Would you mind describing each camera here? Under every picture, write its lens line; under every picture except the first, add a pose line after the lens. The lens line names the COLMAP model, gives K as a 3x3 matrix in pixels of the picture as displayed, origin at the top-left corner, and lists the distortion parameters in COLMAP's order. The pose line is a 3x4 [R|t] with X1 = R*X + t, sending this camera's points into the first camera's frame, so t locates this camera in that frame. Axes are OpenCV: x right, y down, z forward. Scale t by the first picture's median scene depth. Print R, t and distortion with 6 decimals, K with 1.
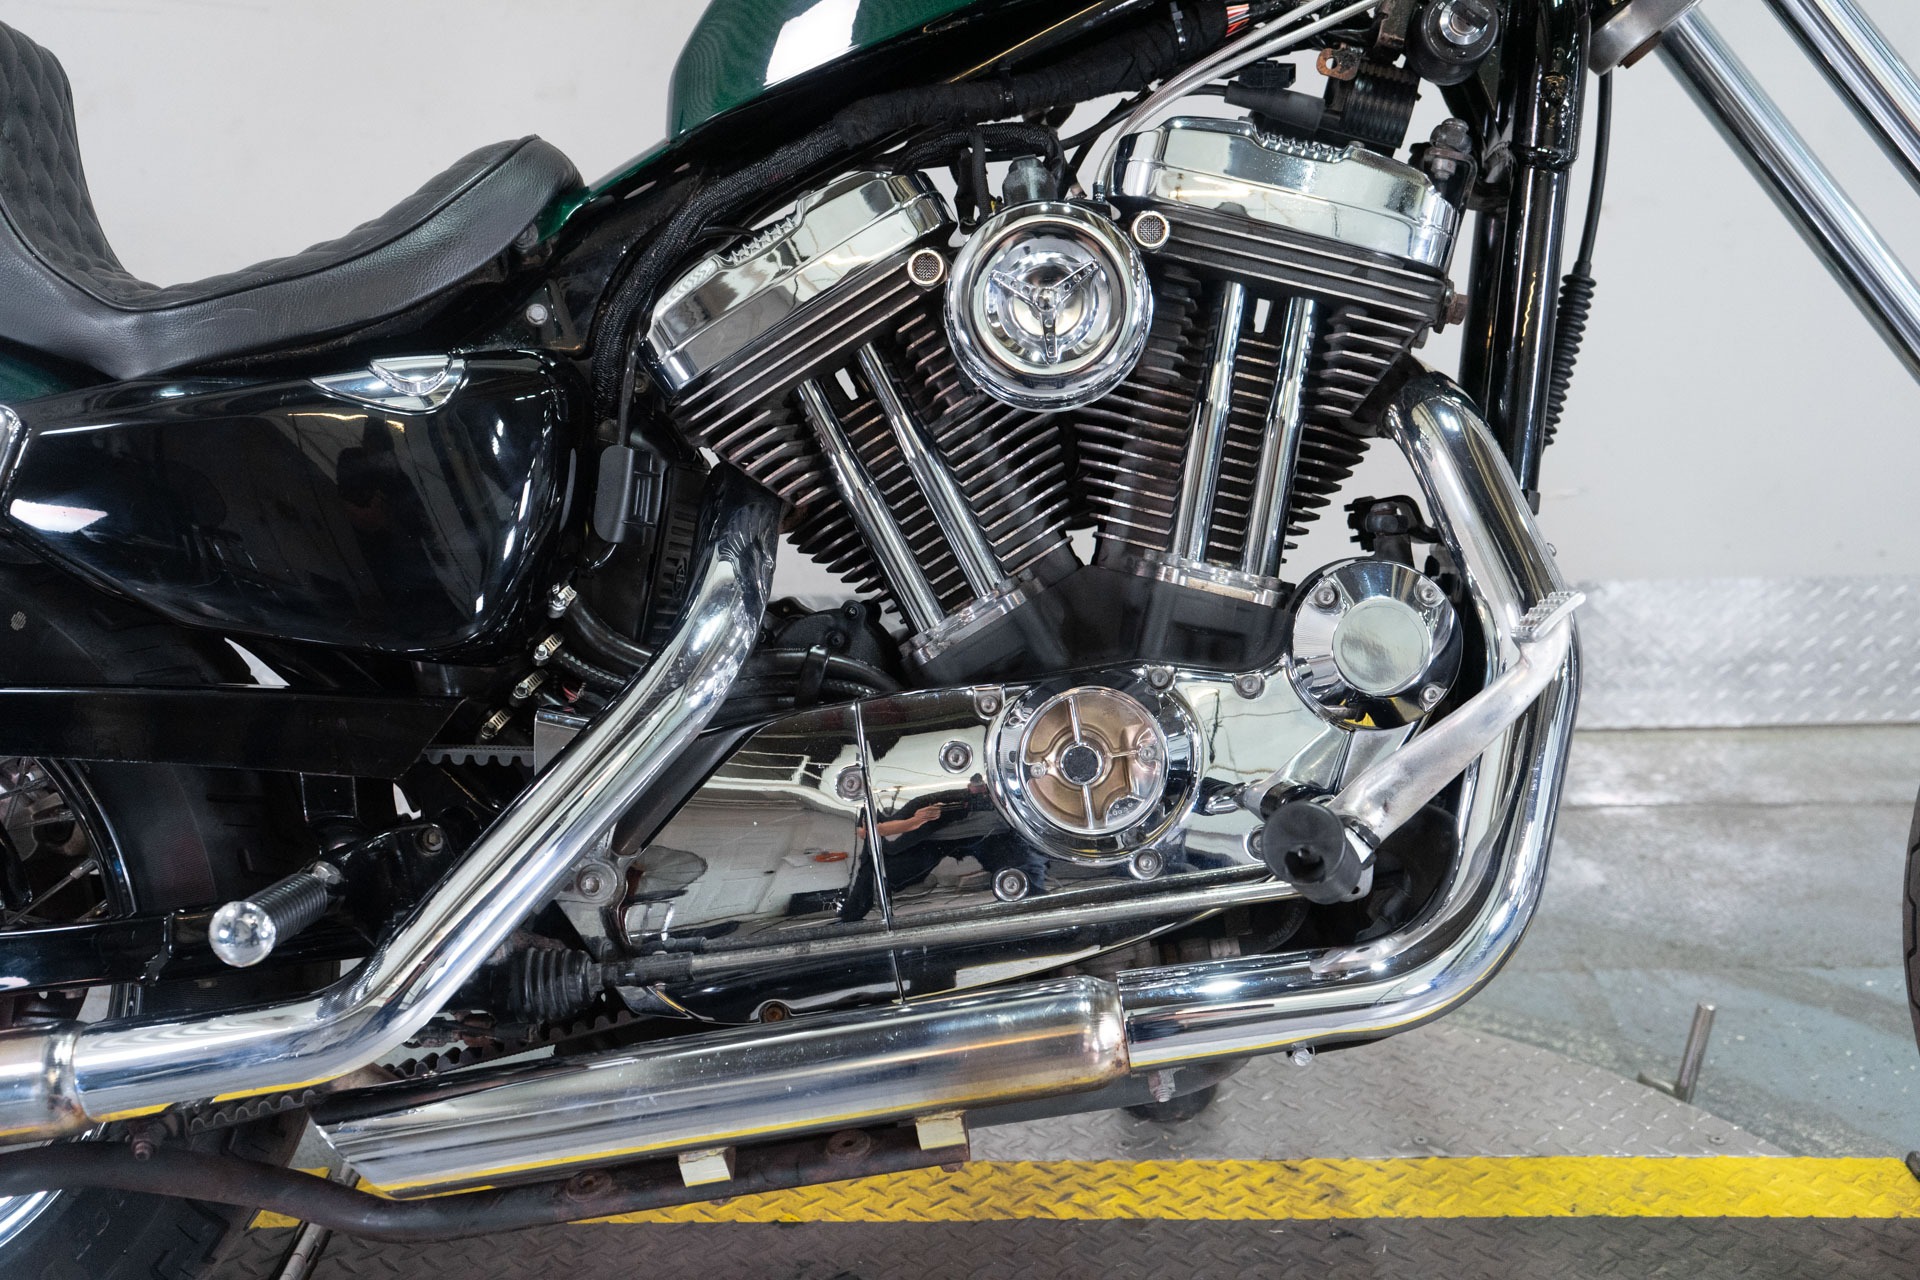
lens RADIAL K [[2147.5, 0, 960.0], [0, 2147.5, 640.0], [0, 0, 1]] dist [-0.000048, 0.006948]
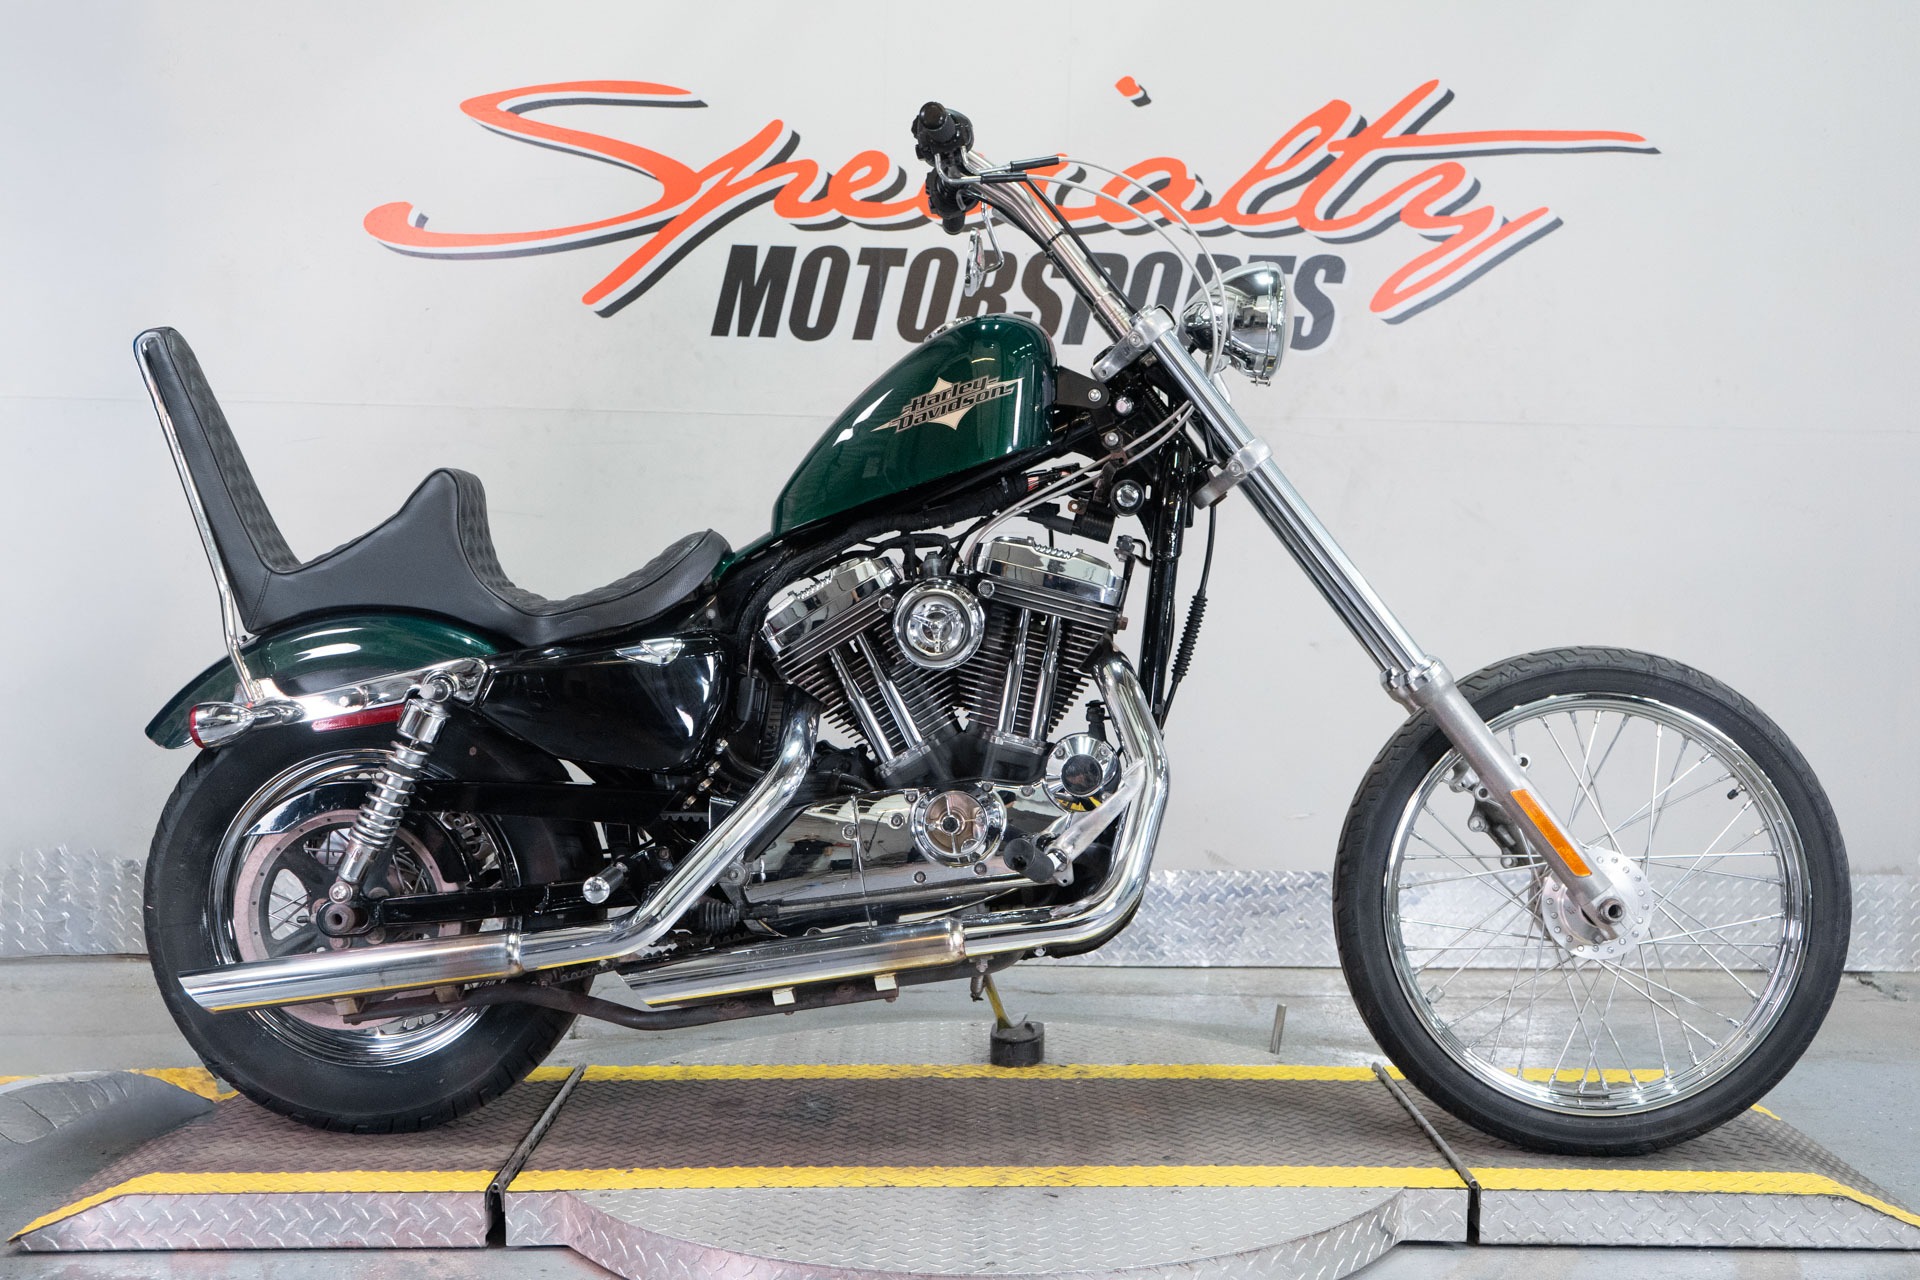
lens RADIAL K [[2099.8, 0, 960.0], [0, 2099.8, 640.0], [0, 0, 1]] dist [0.005938, 0.024120]
pose [[0.999641, 0.012612, -0.023653, 0.110984], [-0.013096, 0.999705, -0.020459, -0.088130], [0.023388, 0.020761, 0.999511, -1.170166]]
